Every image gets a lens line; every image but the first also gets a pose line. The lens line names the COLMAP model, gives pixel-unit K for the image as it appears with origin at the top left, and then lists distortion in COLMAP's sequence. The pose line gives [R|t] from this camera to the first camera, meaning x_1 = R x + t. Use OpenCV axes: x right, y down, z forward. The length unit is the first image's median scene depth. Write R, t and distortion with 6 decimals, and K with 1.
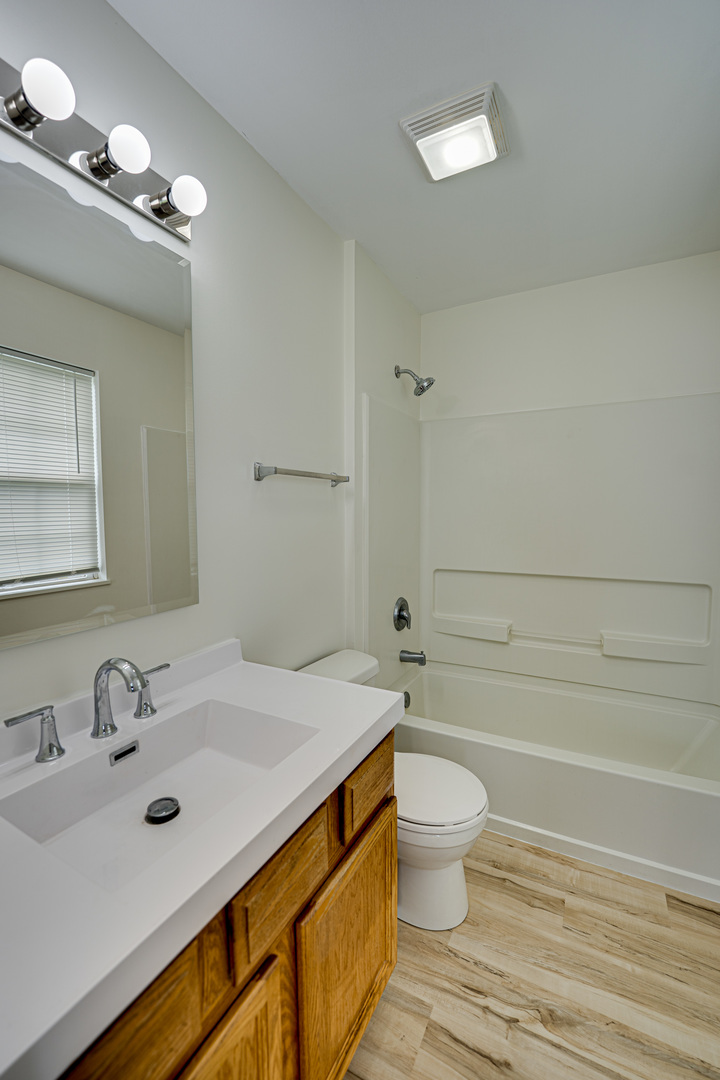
lens RADIAL K [[454.3, 0, 360.0], [0, 454.3, 540.0], [0, 0, 1]] dist [-0.024607, -0.000244]
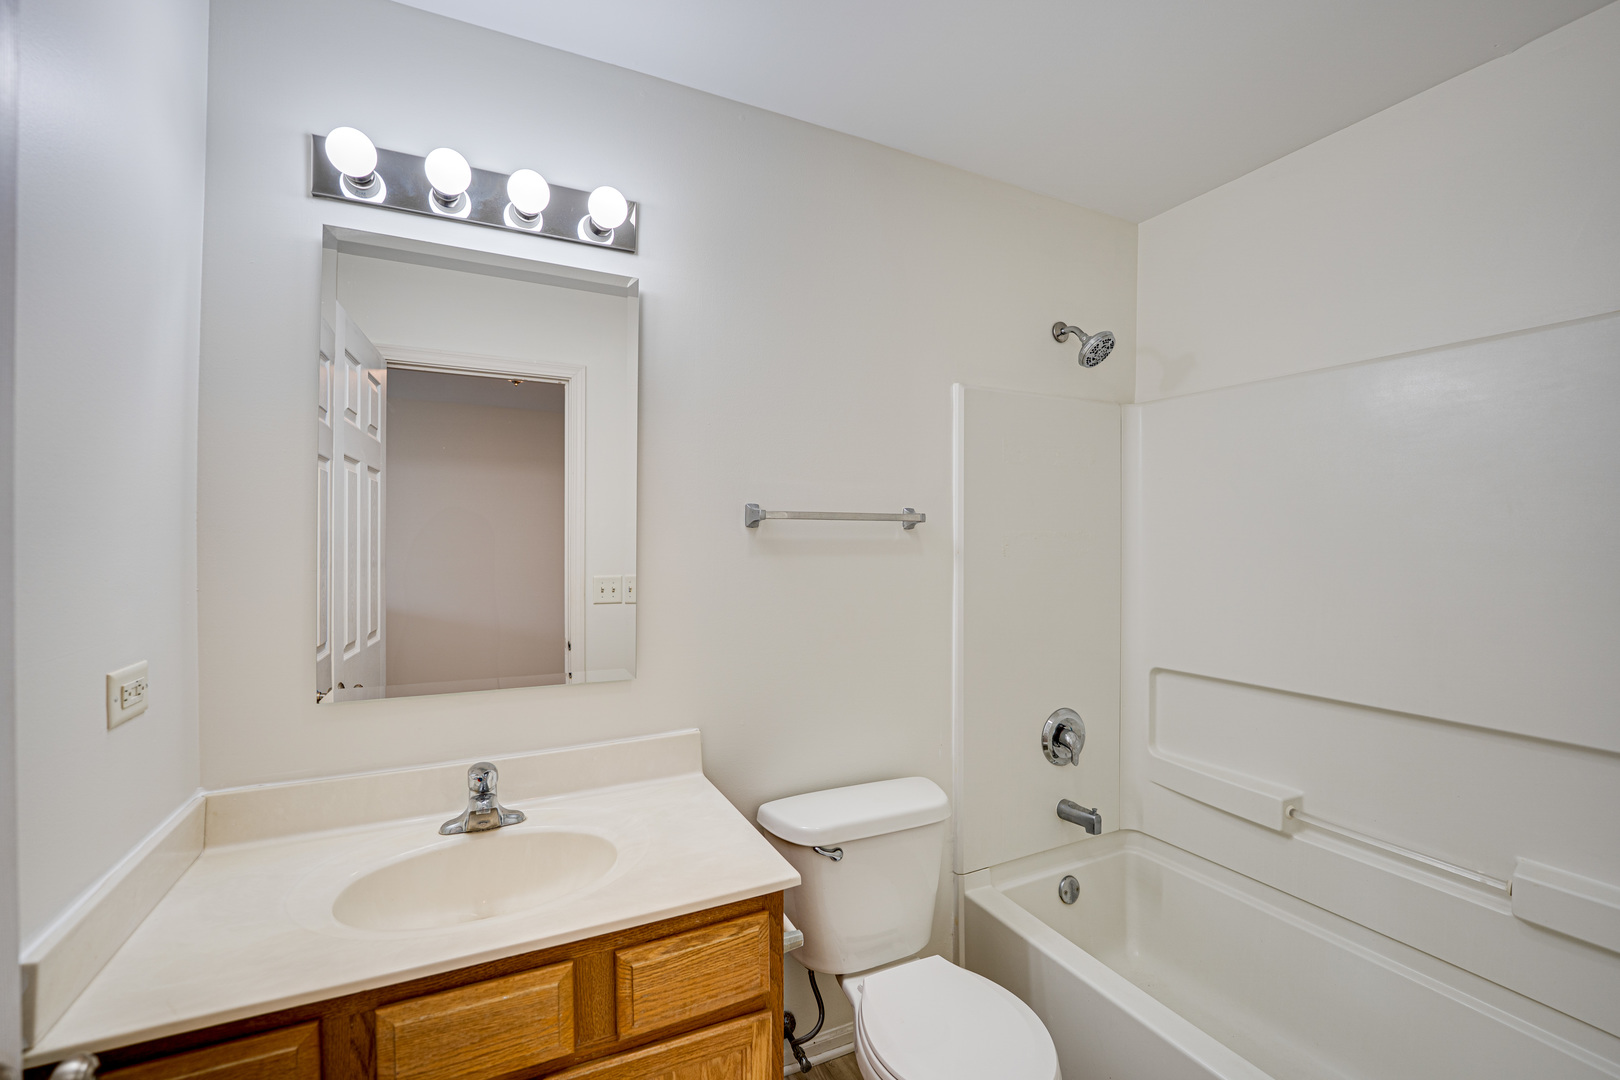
lens RADIAL K [[675.7, 0, 813.8], [0, 675.7, 540.2], [0, 0, 1]] dist [-0.026205, 0.001226]
pose [[0.806343, 0.010460, -0.591356, 0.537903], [-0.045968, 0.997928, -0.045028, -0.056774], [0.589659, 0.063492, 0.805153, 0.149185]]
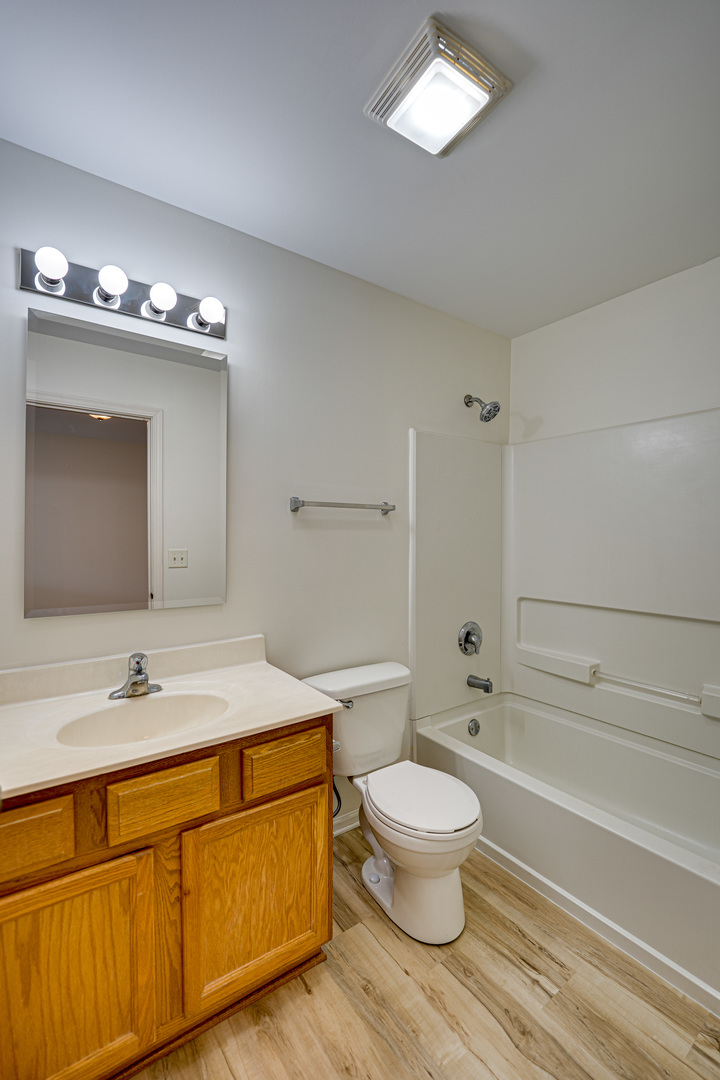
lens RADIAL K [[454.3, 0, 360.0], [0, 454.3, 540.0], [0, 0, 1]] dist [-0.024607, -0.000244]
pose [[0.890338, 0.013440, -0.455101, 0.513659], [-0.037780, 0.998298, -0.044430, 0.000427], [0.453729, 0.056752, 0.889331, -0.017339]]
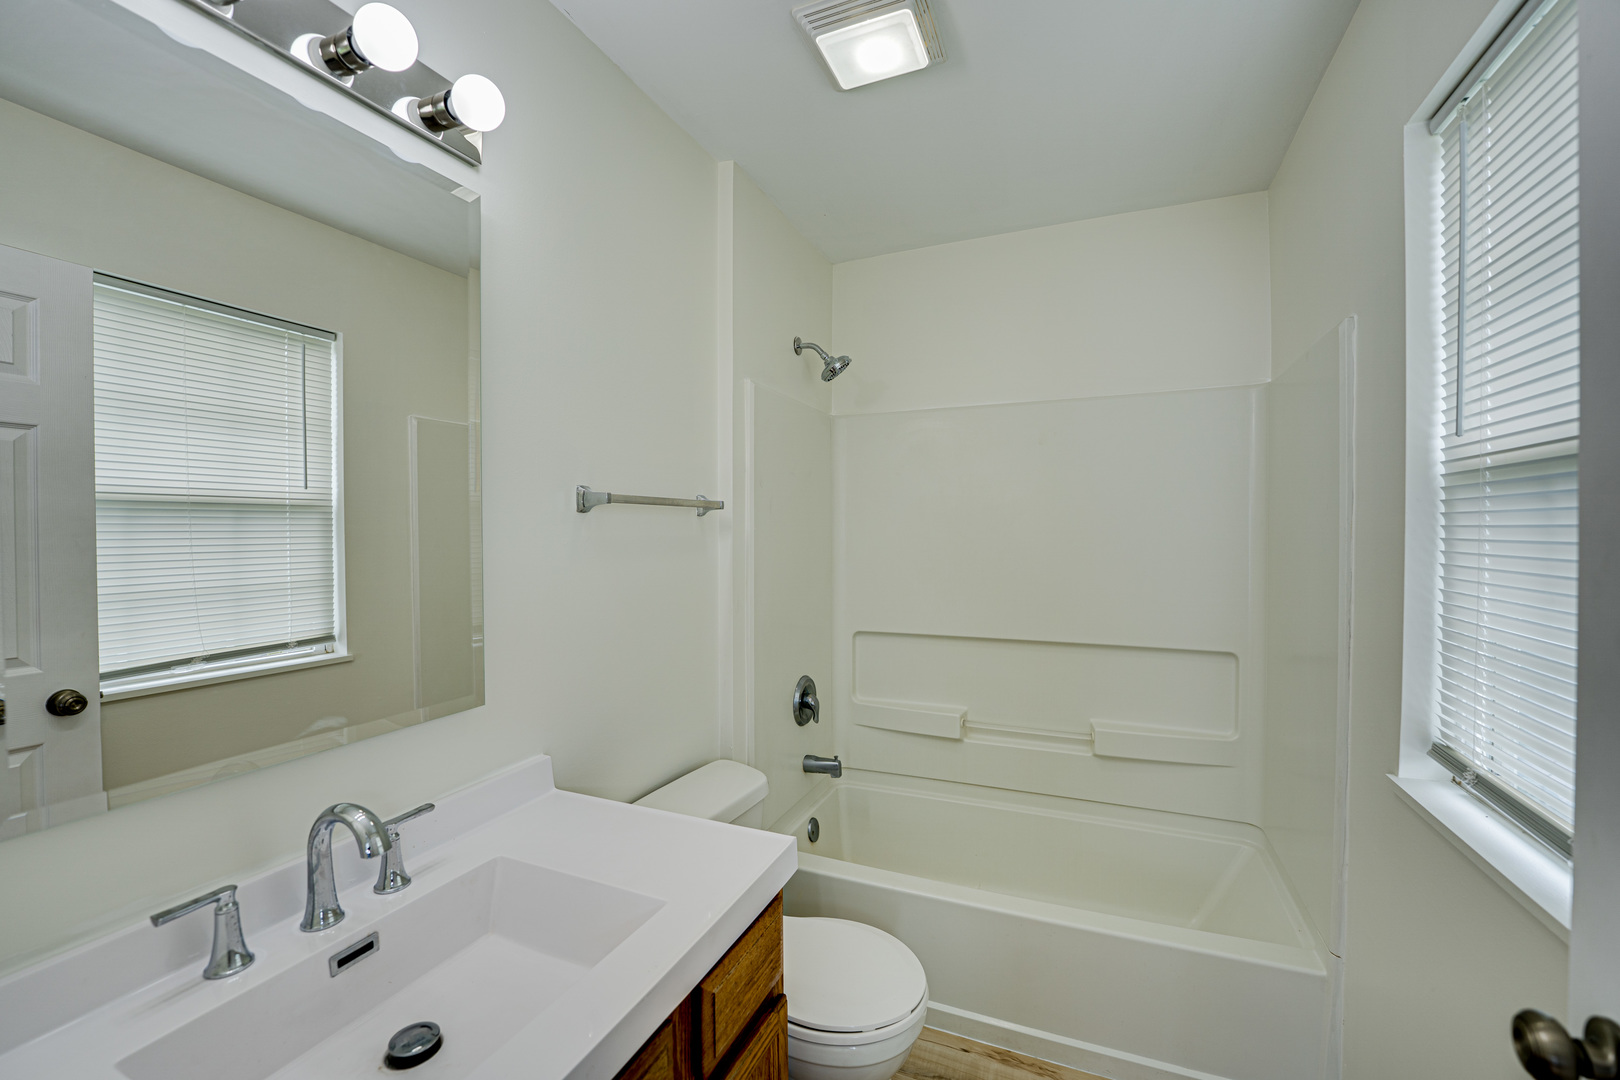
lens RADIAL K [[675.7, 0, 813.8], [0, 675.7, 540.2], [0, 0, 1]] dist [-0.026205, 0.001226]
pose [[0.996221, -0.000832, 0.086847, 0.027017], [0.005237, 0.998710, -0.050498, -0.037376], [-0.086693, 0.050762, 0.994941, -0.012817]]
